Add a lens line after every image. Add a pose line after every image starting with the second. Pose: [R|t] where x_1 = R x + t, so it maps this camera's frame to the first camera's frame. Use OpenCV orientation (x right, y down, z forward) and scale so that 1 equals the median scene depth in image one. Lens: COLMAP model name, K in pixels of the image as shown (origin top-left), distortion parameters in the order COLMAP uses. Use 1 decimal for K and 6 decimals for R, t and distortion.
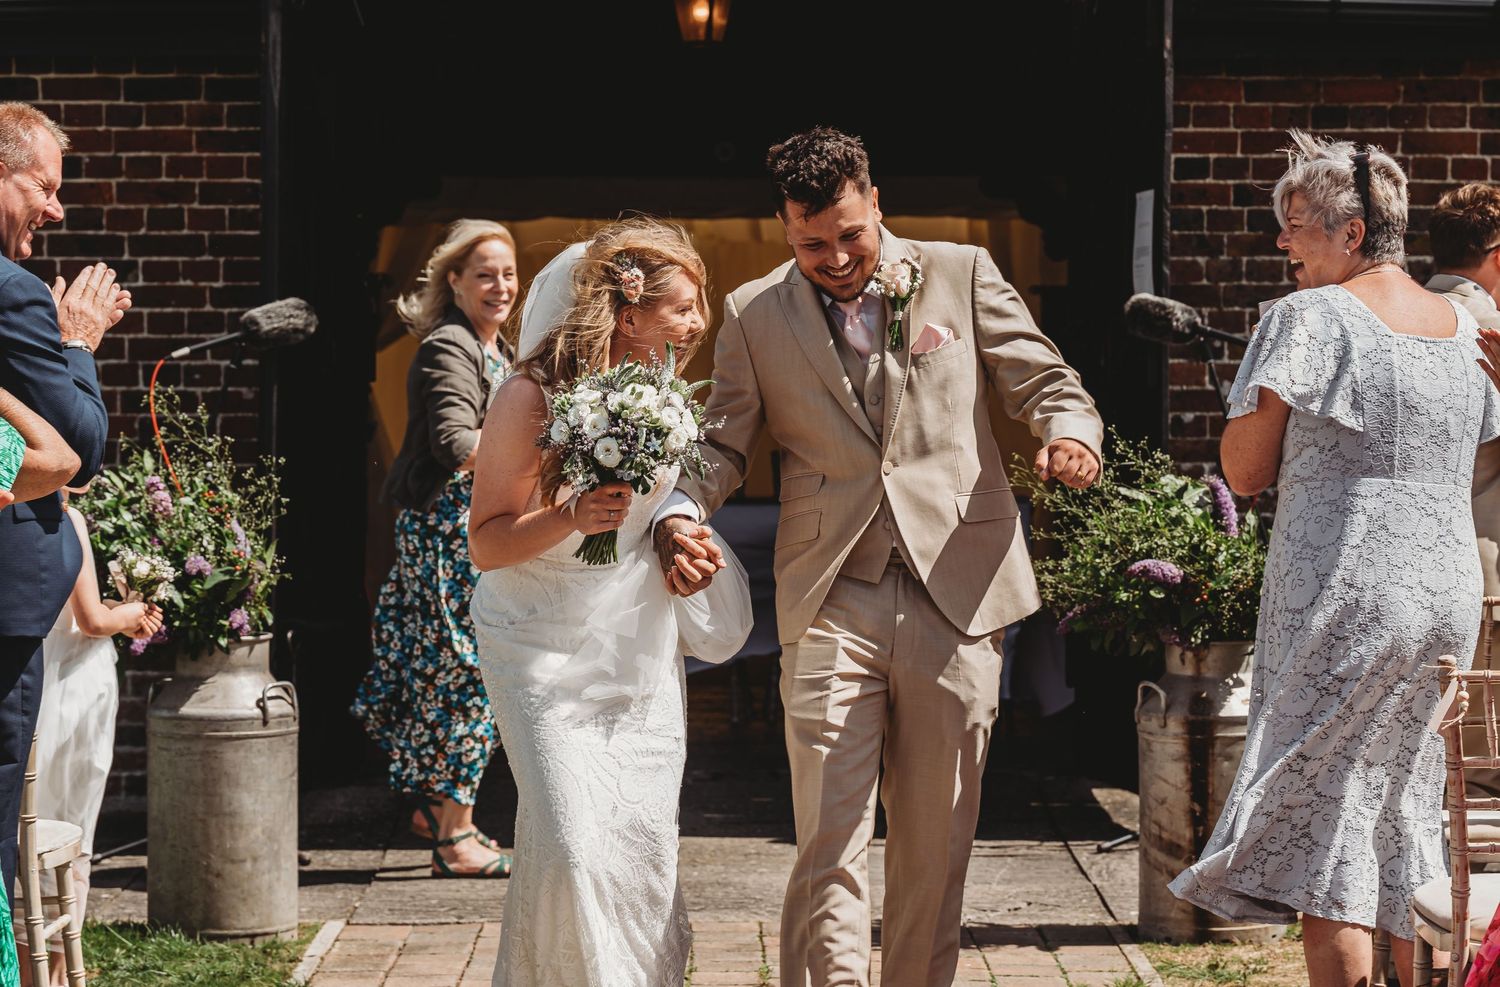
lens RADIAL K [[4348.4, 0, 828.3], [0, 4348.4, 493.2], [0, 0, 1]] dist [0.007860, -0.227592]
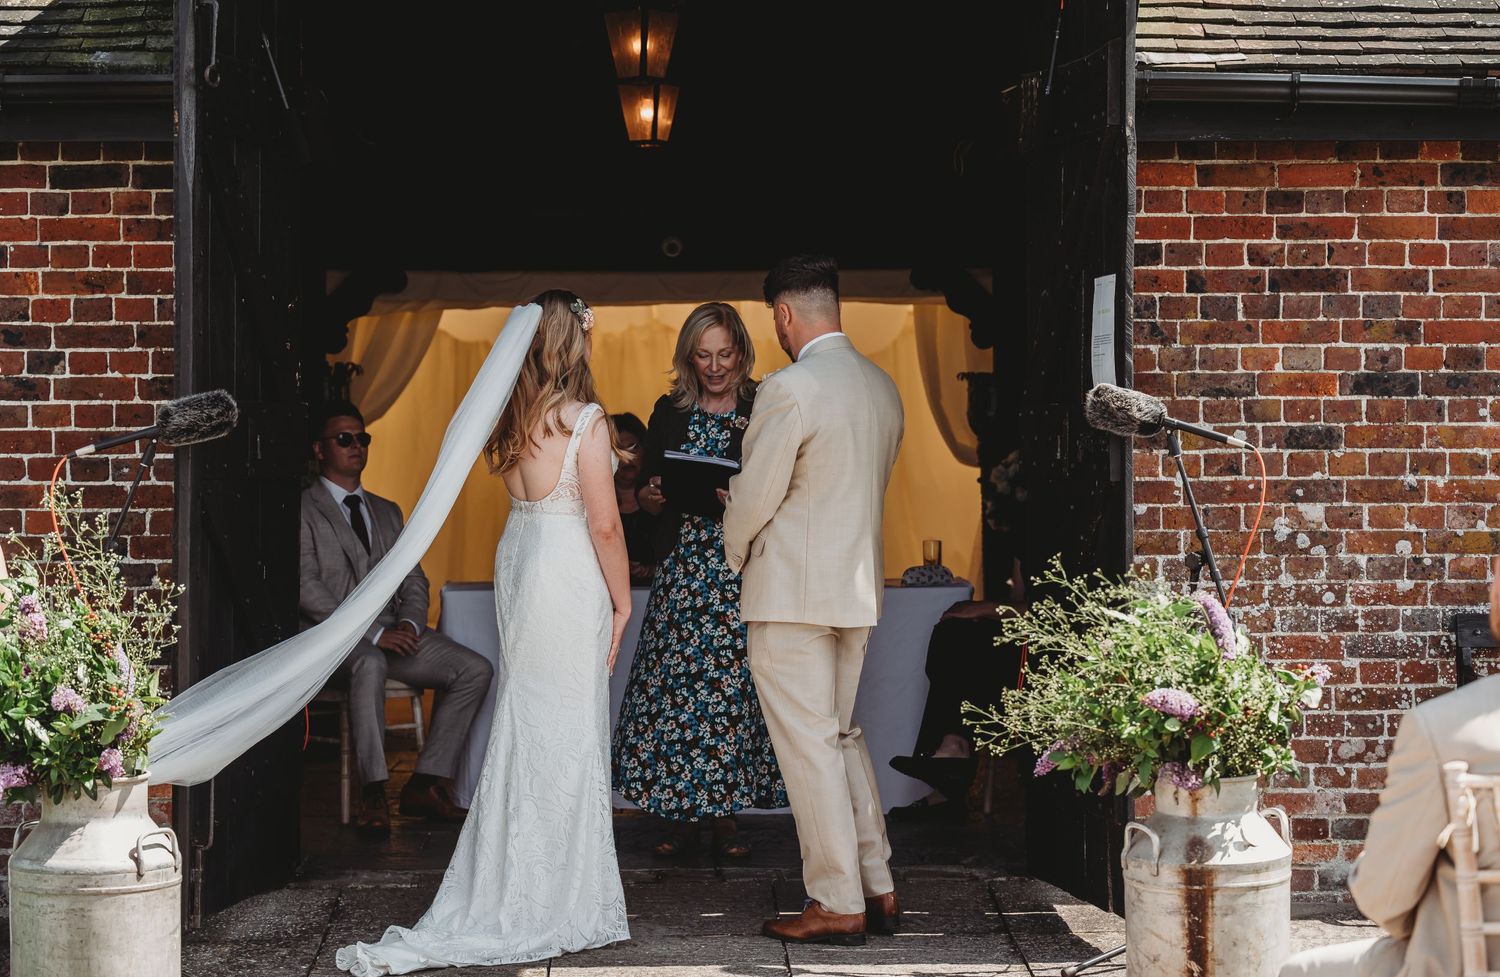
lens RADIAL K [[3401.7, 0, 750.0], [0, 3401.7, 488.5], [0, 0, 1]] dist [-0.019921, 0.194343]
pose [[0.999990, -0.002851, -0.003518, -0.002325], [0.002808, 0.999921, -0.012266, -0.013098], [0.003553, 0.012256, 0.999919, 0.238044]]
